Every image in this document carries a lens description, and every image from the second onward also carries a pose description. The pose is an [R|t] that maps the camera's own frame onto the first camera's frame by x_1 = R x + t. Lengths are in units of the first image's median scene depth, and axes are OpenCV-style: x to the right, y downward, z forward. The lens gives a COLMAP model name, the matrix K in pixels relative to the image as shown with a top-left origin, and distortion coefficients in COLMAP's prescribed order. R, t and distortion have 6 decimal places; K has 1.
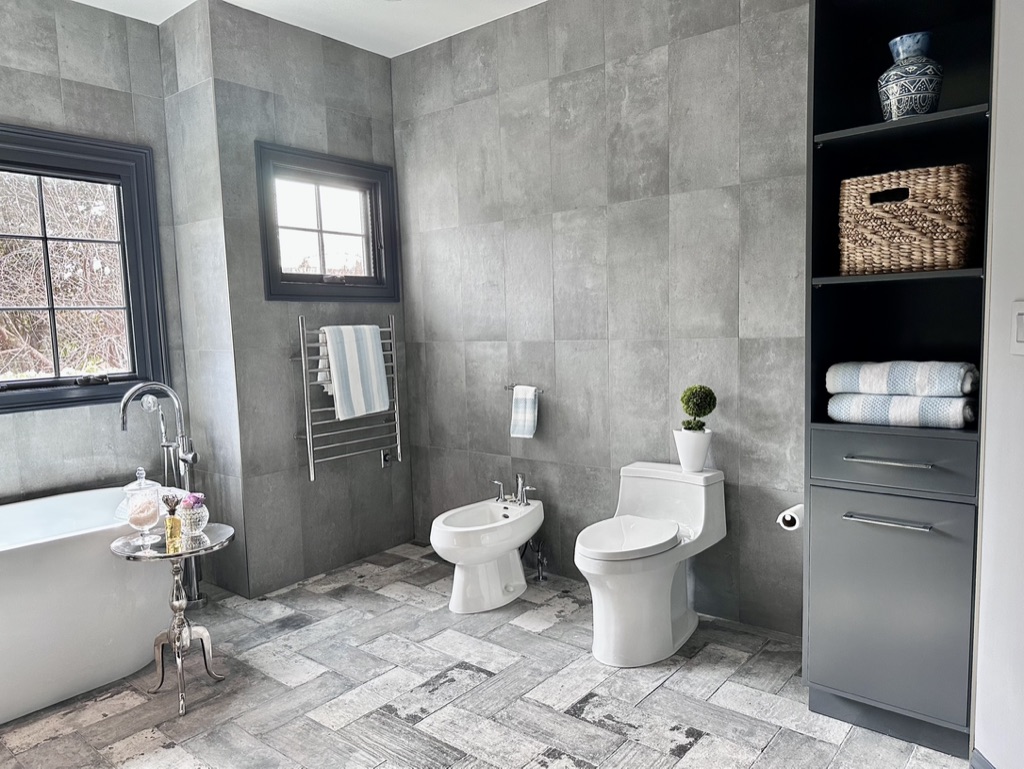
lens RADIAL K [[723.4, 0, 510.0], [0, 723.4, 387.0], [0, 0, 1]] dist [0.057802, -0.064685]
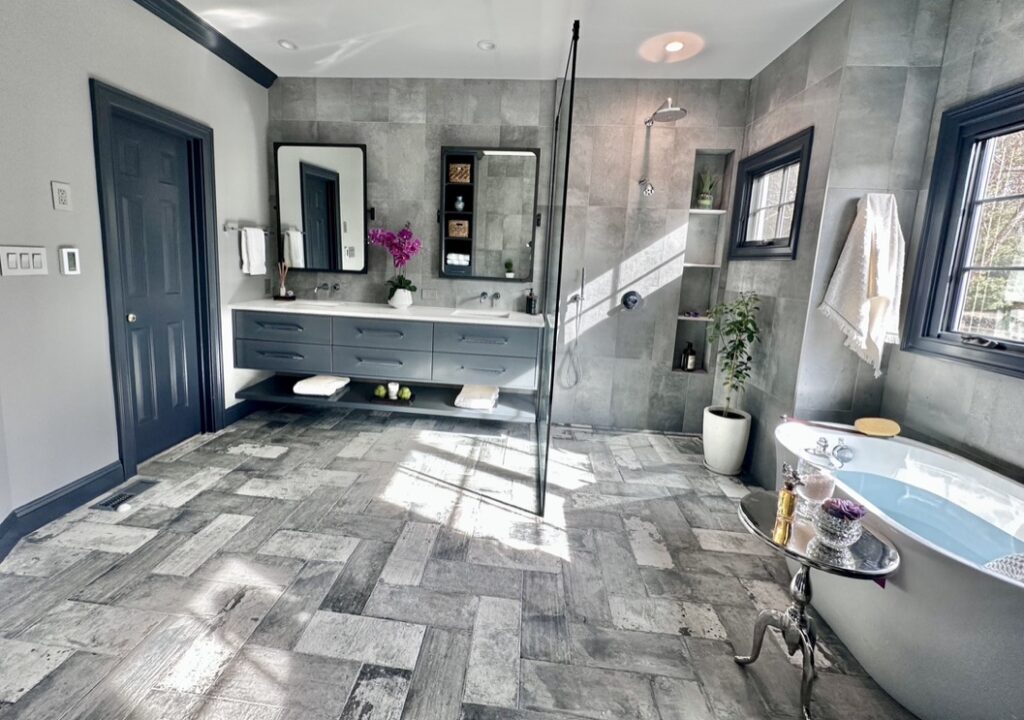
lens RADIAL K [[429.2, 0, 489.0], [0, 429.2, 317.6], [0, 0, 1]] dist [0.000858, 0.002703]
pose [[-0.831085, 0.068281, -0.551938, 0.109105], [-0.070515, 0.971487, 0.226363, -0.102976], [0.551657, 0.227047, -0.802573, 0.903501]]
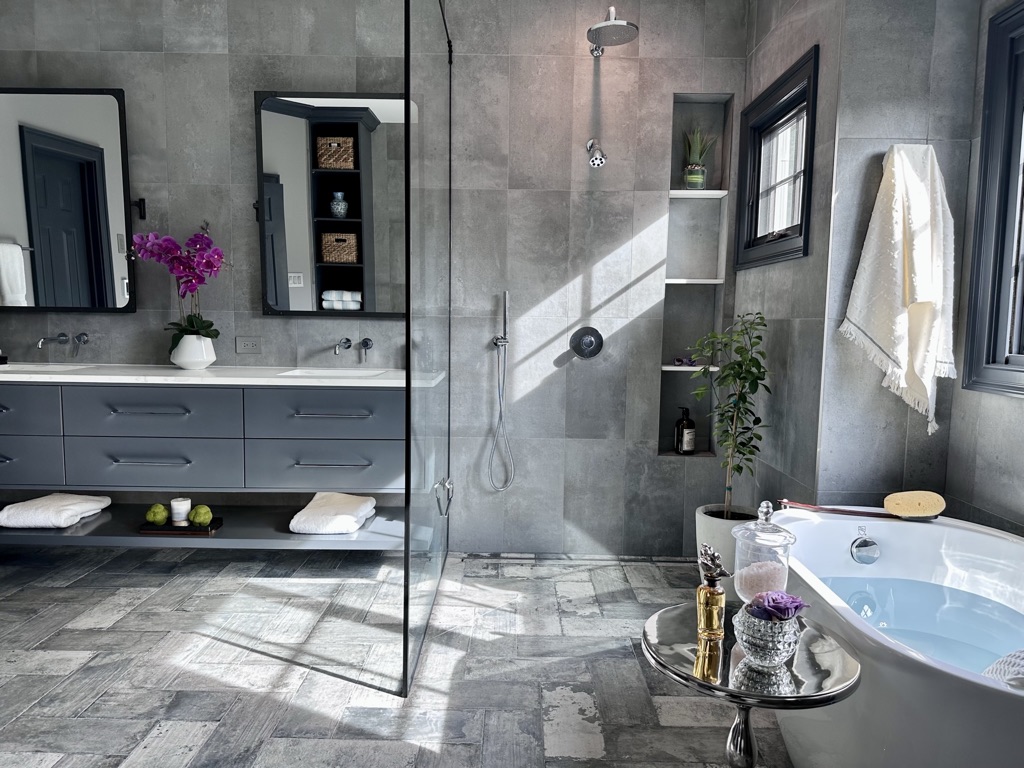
lens RADIAL K [[723.4, 0, 506.5], [0, 723.4, 388.7], [0, 0, 1]] dist [0.057802, -0.064685]
pose [[-0.778418, 0.082578, -0.622291, 0.007541], [-0.047456, 0.980732, 0.189506, -0.061377], [0.625950, 0.177046, -0.759501, 1.003824]]
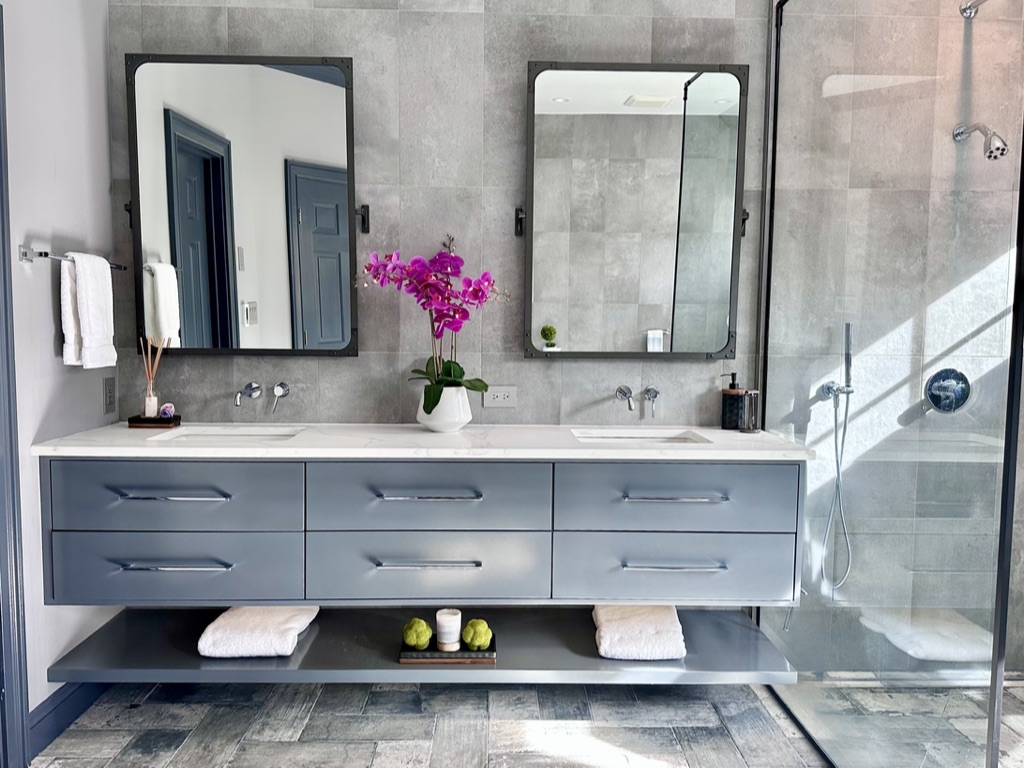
lens RADIAL K [[798.9, 0, 506.3], [0, 798.9, 388.2], [0, 0, 1]] dist [0.048746, -0.055530]
pose [[-0.759976, 0.071142, -0.646046, 0.202967], [-0.044952, 0.985858, 0.161441, -0.056053], [0.648395, 0.151732, -0.746030, 0.593028]]
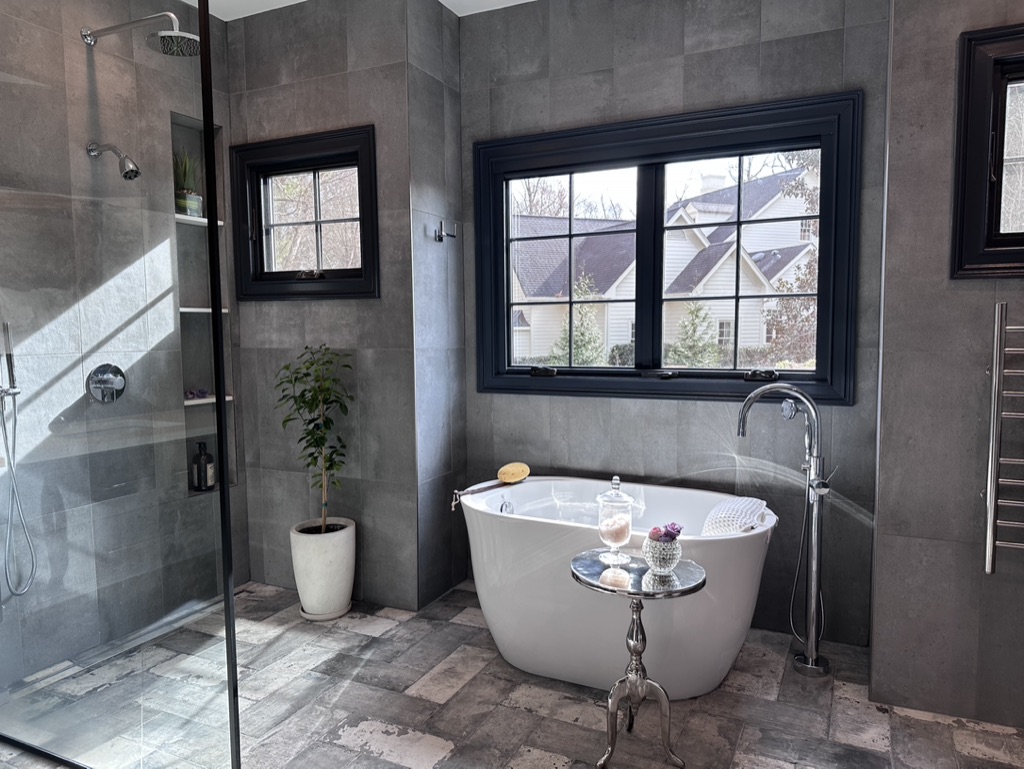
lens RADIAL K [[723.4, 0, 513.8], [0, 723.4, 387.9], [0, 0, 1]] dist [0.057802, -0.064685]
pose [[0.236267, 0.110333, -0.965404, 0.237560], [-0.087921, 0.991884, 0.091843, -0.051802], [0.967702, 0.063180, 0.244050, 0.504747]]
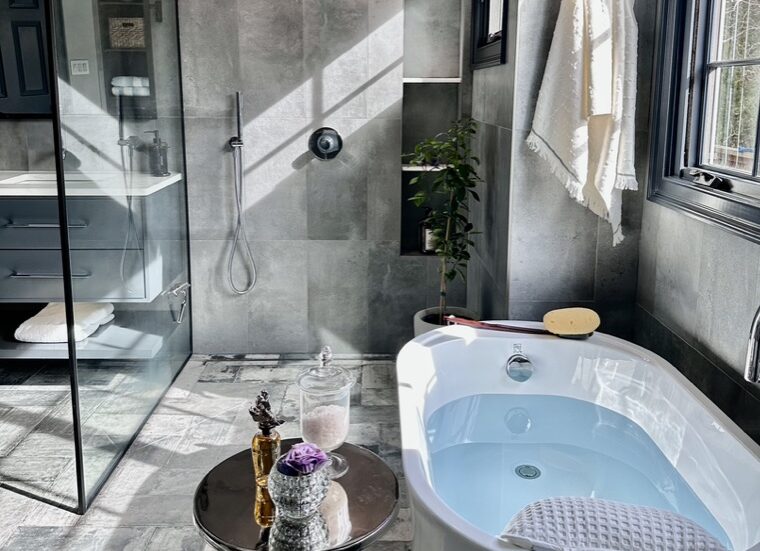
lens RADIAL K [[721.6, 0, 380.0], [0, 721.6, 216.1], [0, 0, 1]] dist [0.052284, 0.000000]
pose [[-0.766797, 0.139910, -0.626457, -0.147873], [-0.039670, 0.963761, 0.263799, -0.111495], [0.640663, 0.227132, -0.733459, 1.102766]]
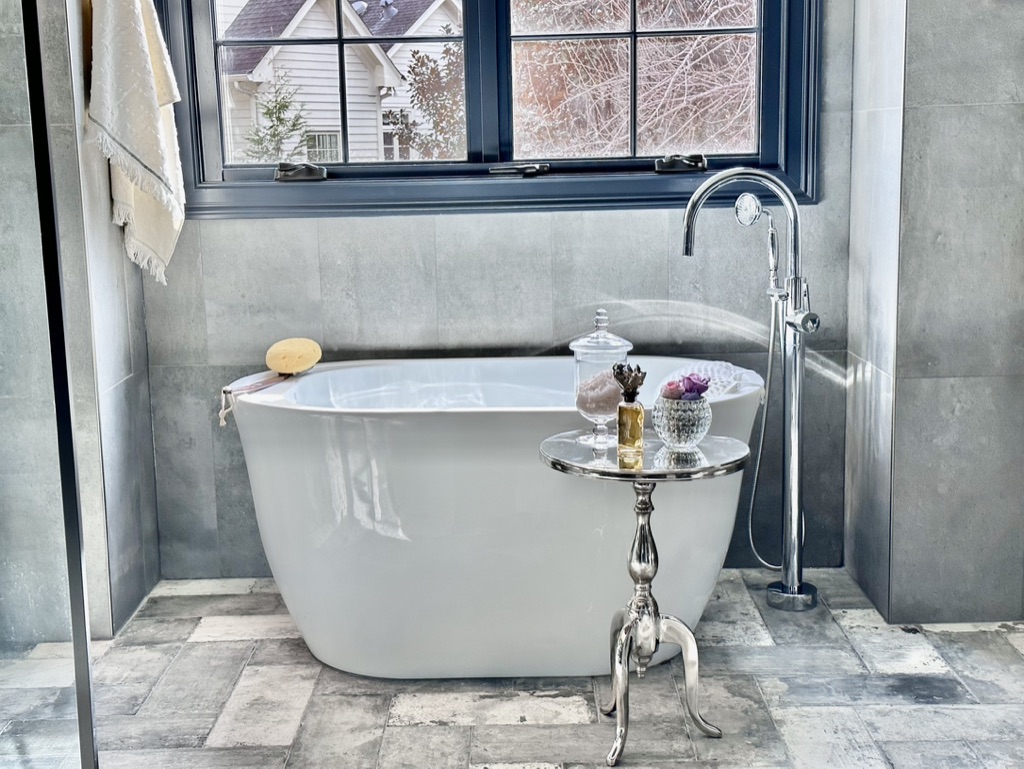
lens RADIAL K [[1439.0, 0, 504.5], [0, 1439.0, 395.1], [0, 0, 1]] dist [0.122144, 0.000000]
pose [[0.628796, 0.148318, -0.763294, 0.223402], [-0.066427, 0.988297, 0.137316, 0.023135], [0.774728, -0.035640, 0.631289, 0.199432]]
